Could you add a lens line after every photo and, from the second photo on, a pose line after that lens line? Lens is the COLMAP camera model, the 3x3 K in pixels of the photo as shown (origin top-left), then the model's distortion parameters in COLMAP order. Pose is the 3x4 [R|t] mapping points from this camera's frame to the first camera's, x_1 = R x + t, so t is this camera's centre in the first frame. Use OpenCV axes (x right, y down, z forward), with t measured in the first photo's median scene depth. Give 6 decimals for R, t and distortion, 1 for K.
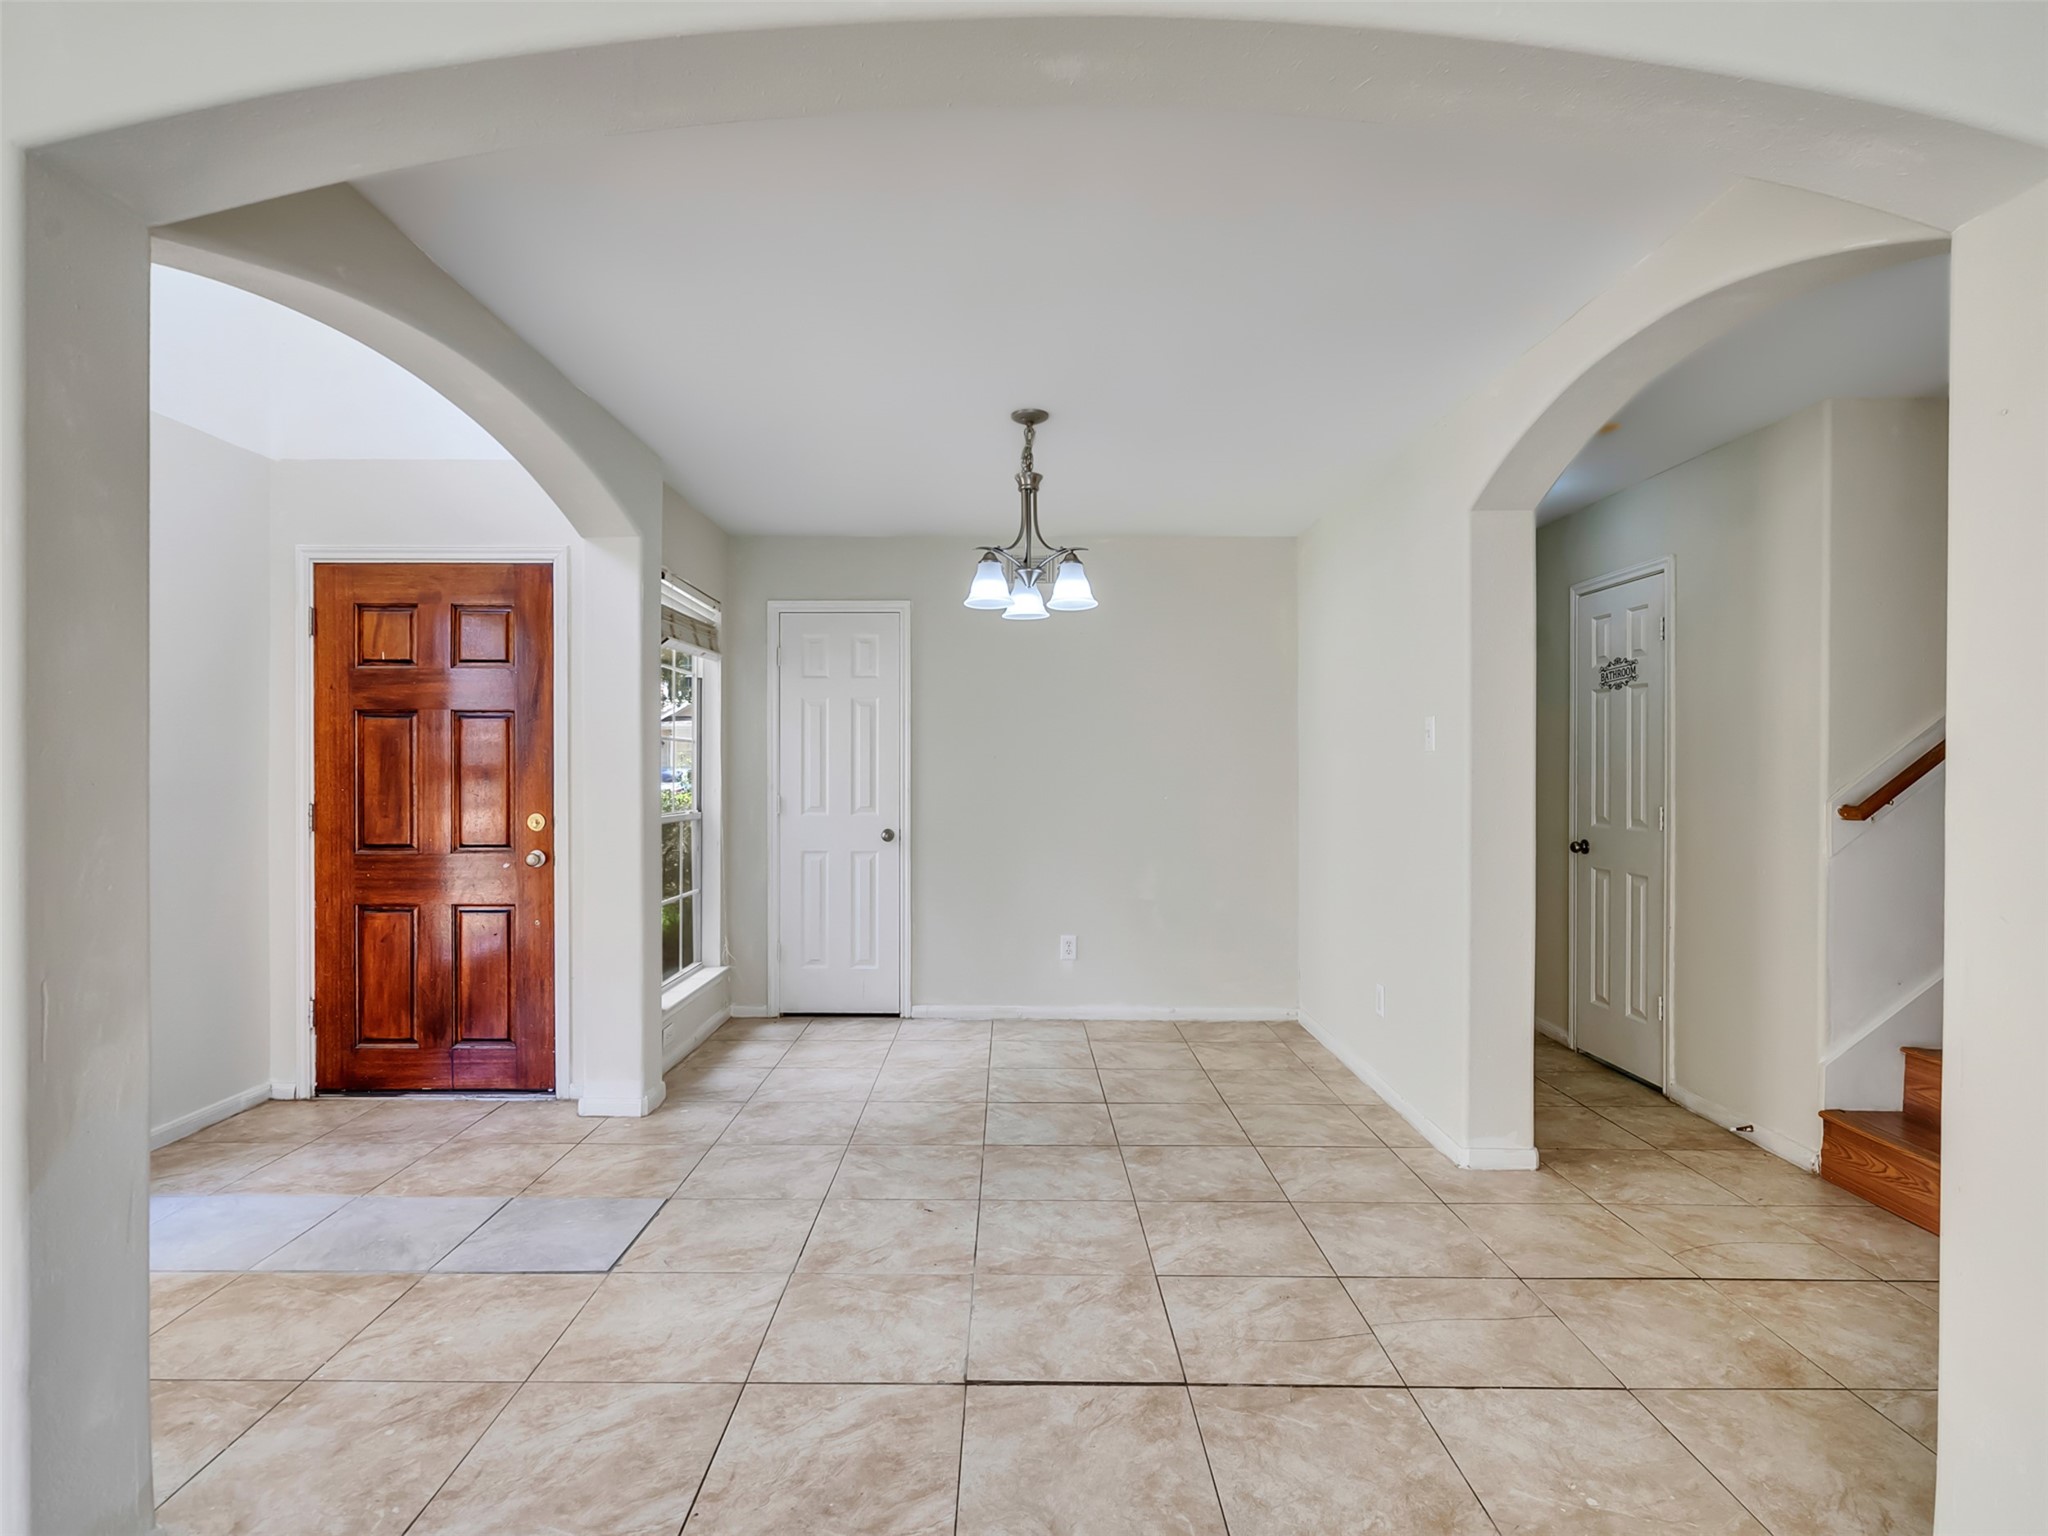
lens RADIAL K [[1048.4, 0, 1009.9], [0, 1048.4, 770.5], [0, 0, 1]] dist [-0.007569, 0.004810]
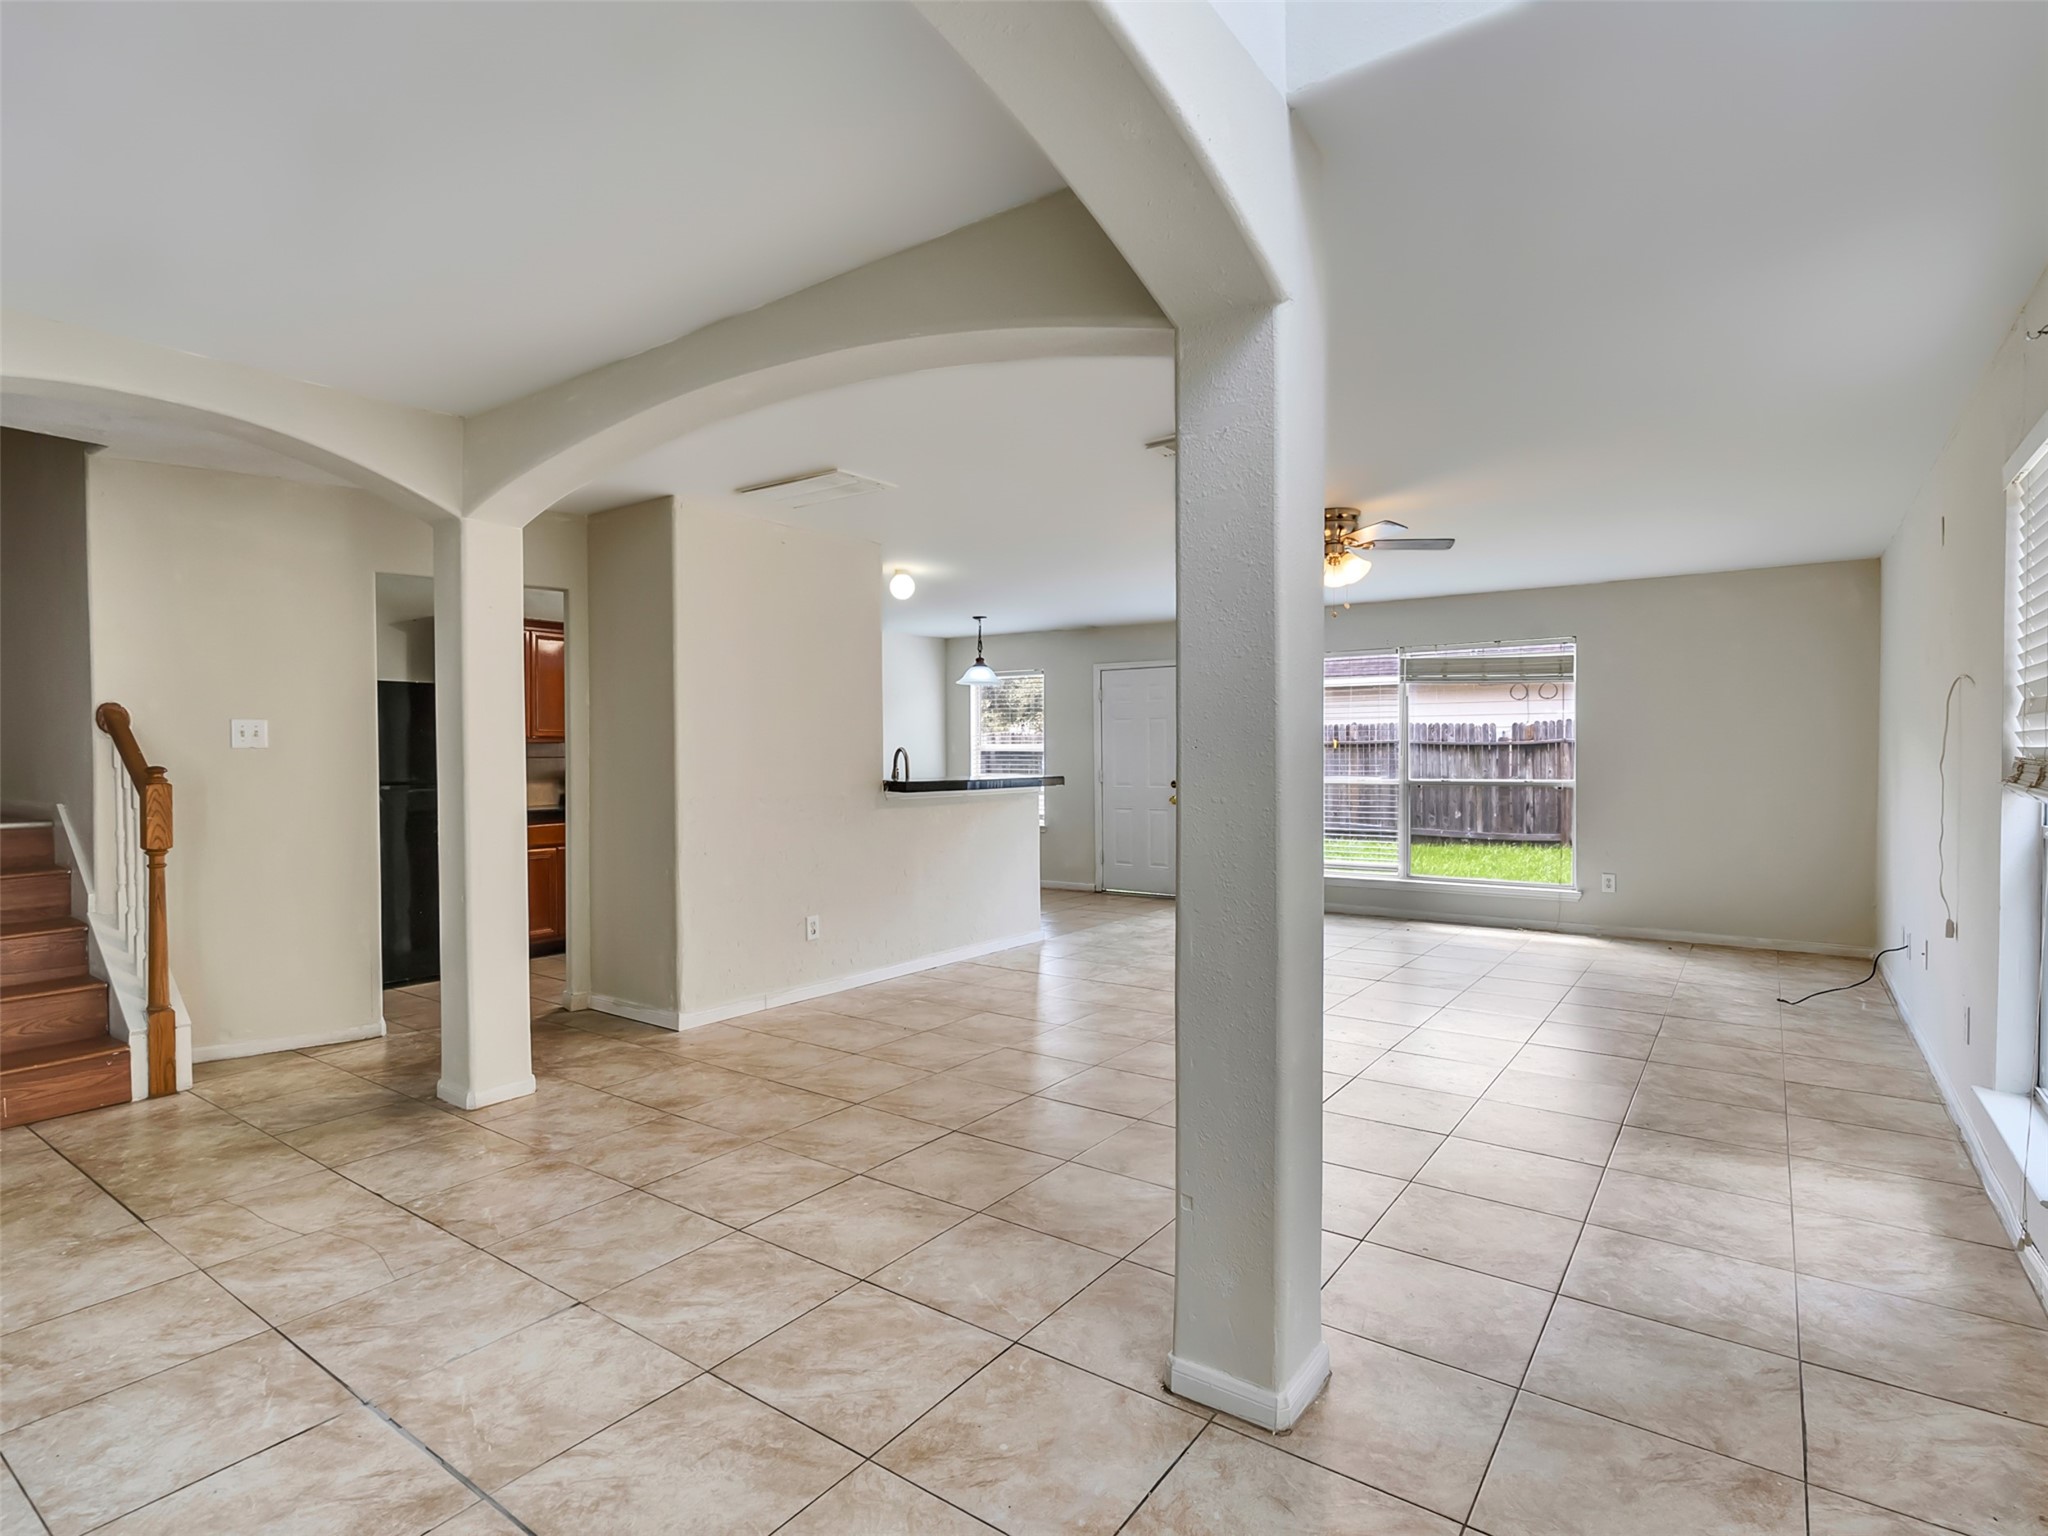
lens RADIAL K [[1045.3, 0, 1012.8], [0, 1045.3, 775.9], [0, 0, 1]] dist [-0.002671, 0.001154]
pose [[-0.810337, -0.015108, 0.585769, -1.098480], [0.004236, 0.999490, 0.031639, -0.012022], [-0.585949, 0.028120, -0.809860, 1.672296]]
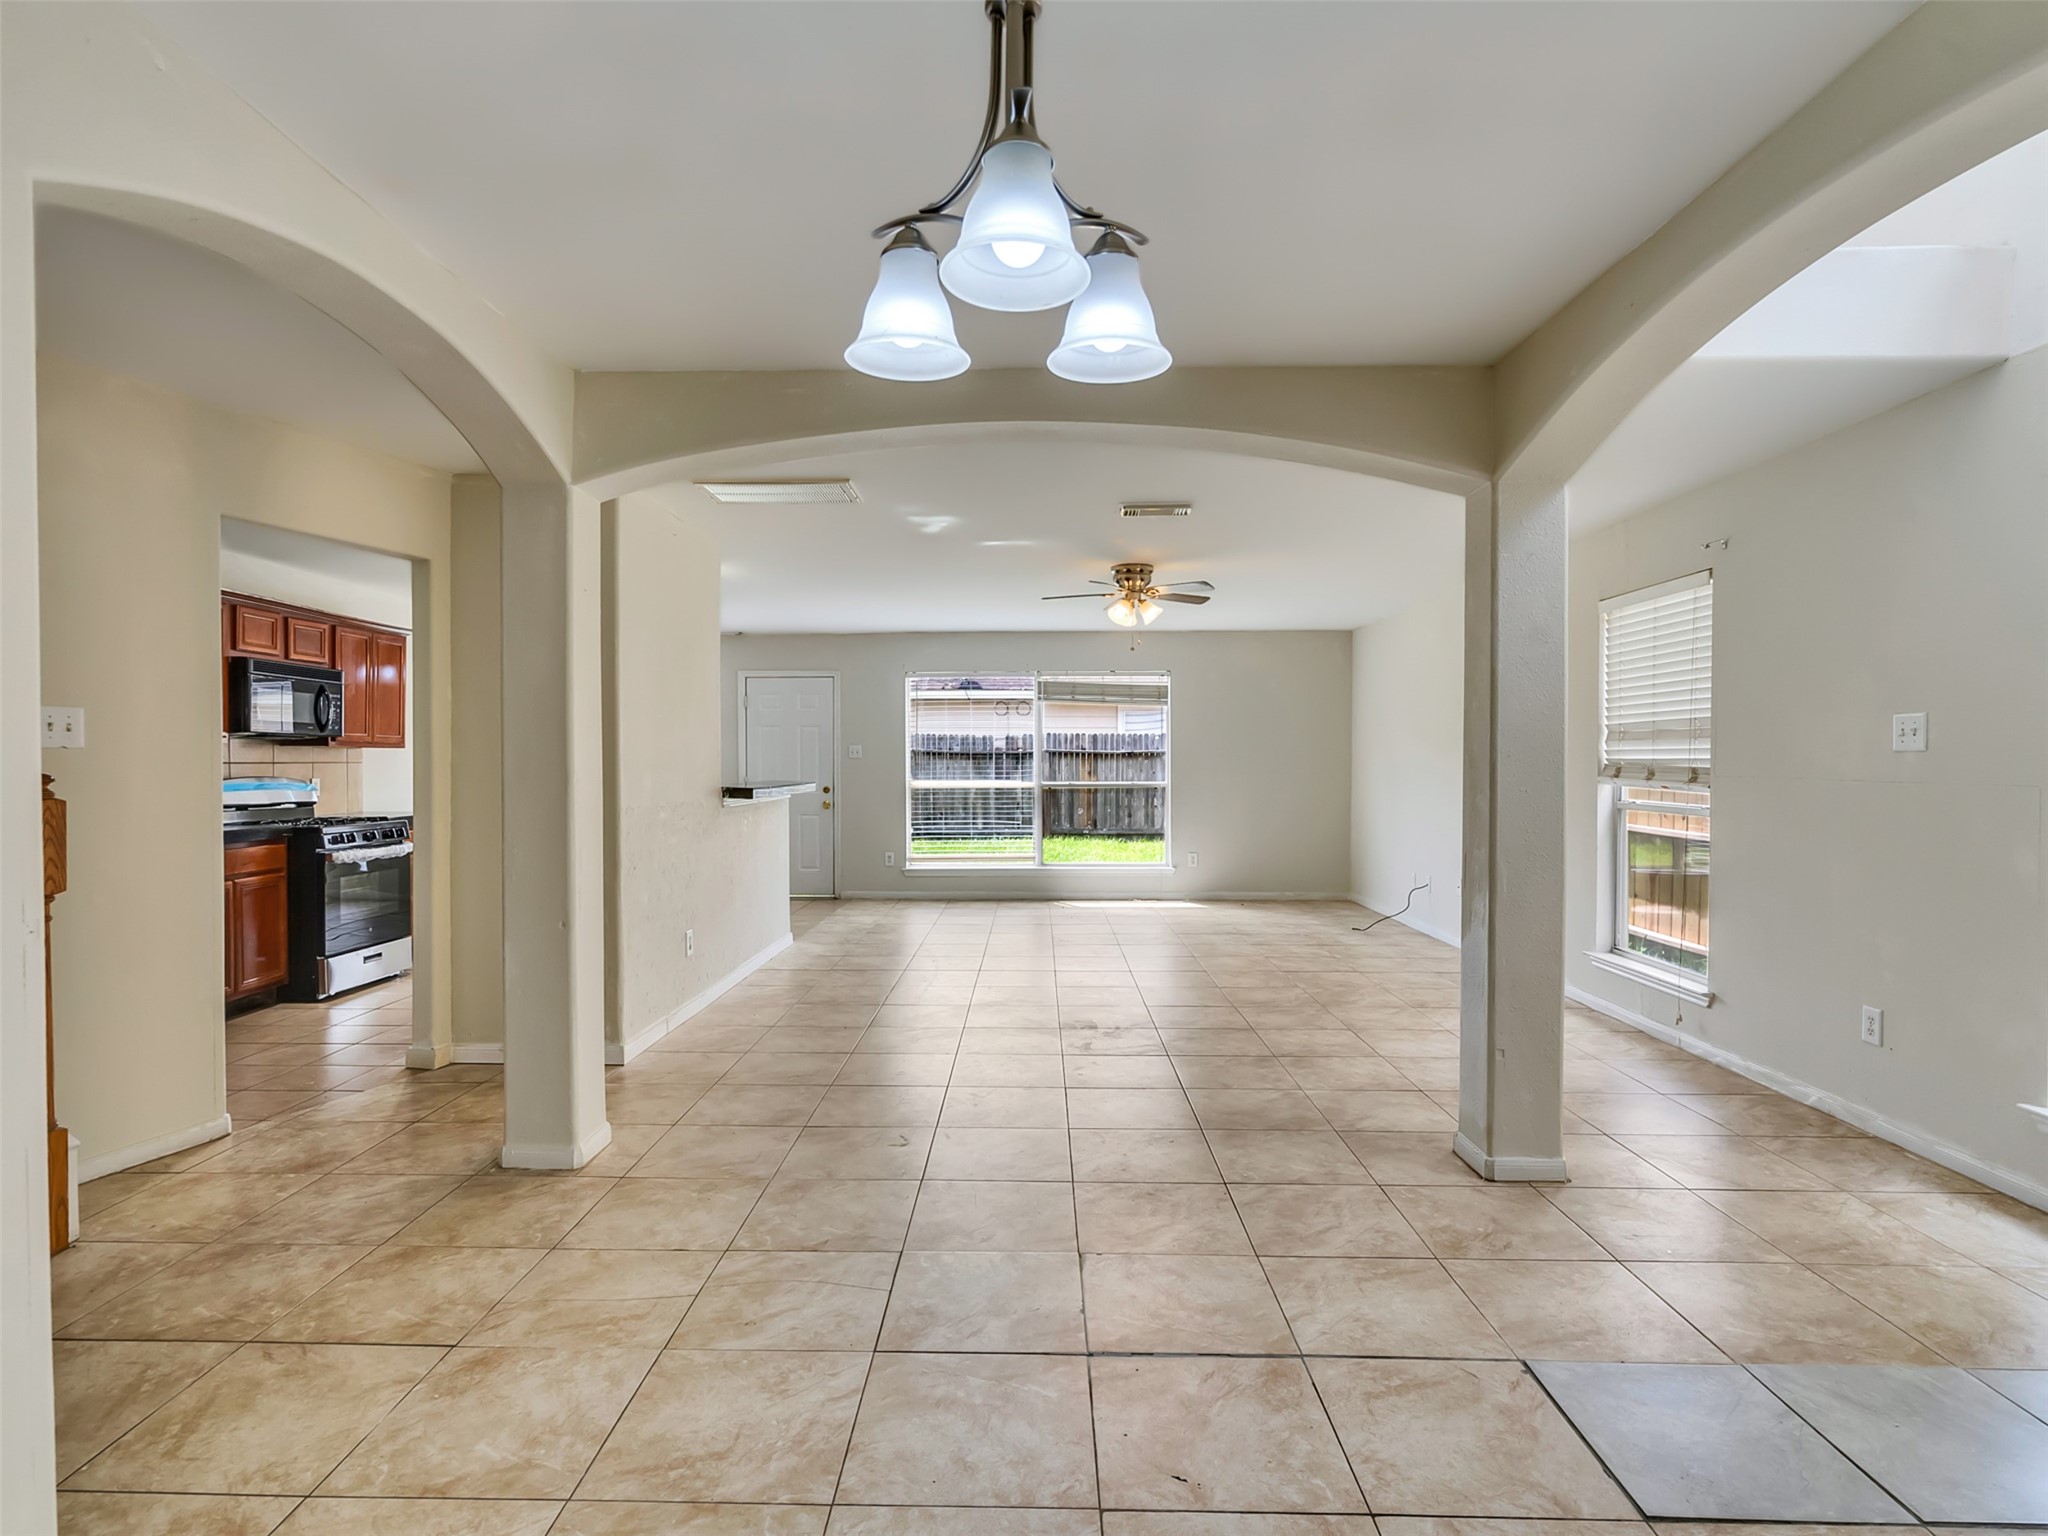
lens RADIAL K [[1048.4, 0, 1009.9], [0, 1048.4, 770.5], [0, 0, 1]] dist [-0.007569, 0.004810]
pose [[-0.999691, -0.005737, 0.024170, 0.013204], [-0.005269, 0.999799, 0.019360, -0.011804], [-0.024276, 0.019227, -0.999520, 2.307109]]
